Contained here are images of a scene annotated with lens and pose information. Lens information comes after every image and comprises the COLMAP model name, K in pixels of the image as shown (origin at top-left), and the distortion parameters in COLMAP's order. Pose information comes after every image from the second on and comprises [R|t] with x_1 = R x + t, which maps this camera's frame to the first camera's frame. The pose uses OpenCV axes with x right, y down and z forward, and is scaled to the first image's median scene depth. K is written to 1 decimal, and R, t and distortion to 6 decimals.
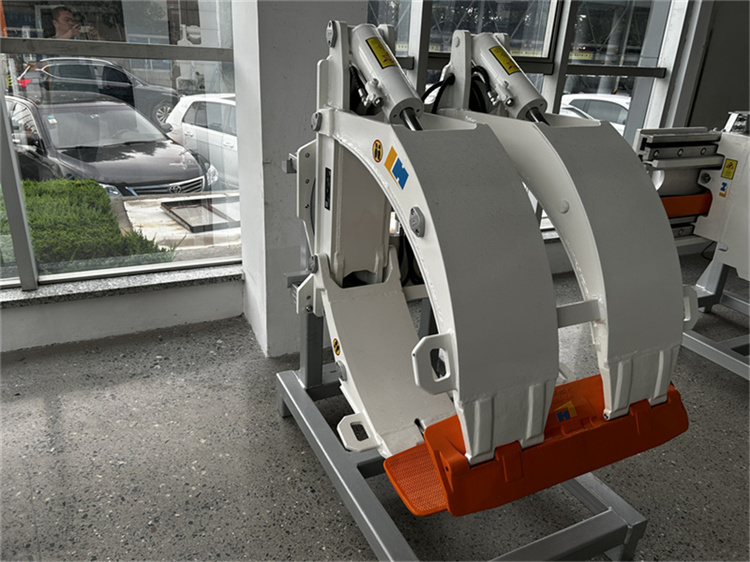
lens RADIAL K [[570.3, 0, 375.0], [0, 570.3, 281.0], [0, 0, 1]] dist [0.003272, 0.000521]
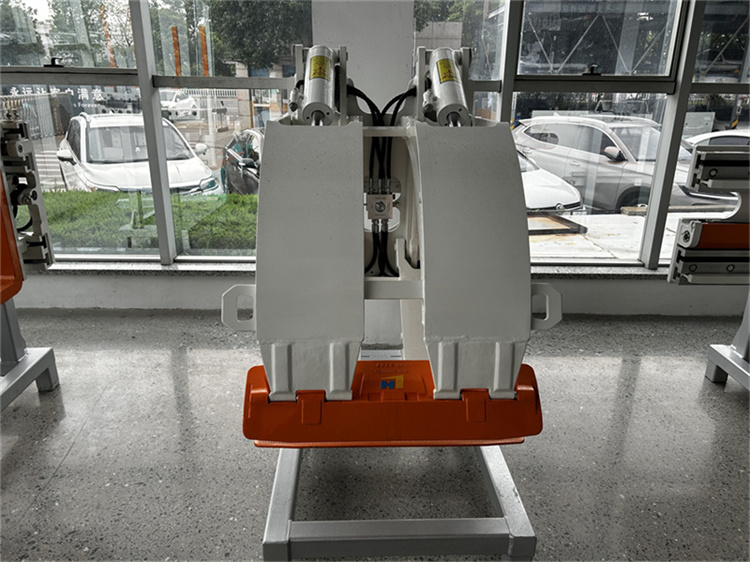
lens RADIAL K [[575.7, 0, 375.0], [0, 575.7, 281.0], [0, 0, 1]] dist [0.003167, -0.001215]
pose [[0.909234, 0.101180, -0.403803, 0.392952], [-0.127262, 0.991133, -0.038206, 0.045689], [0.396357, 0.086127, 0.914048, -0.014432]]
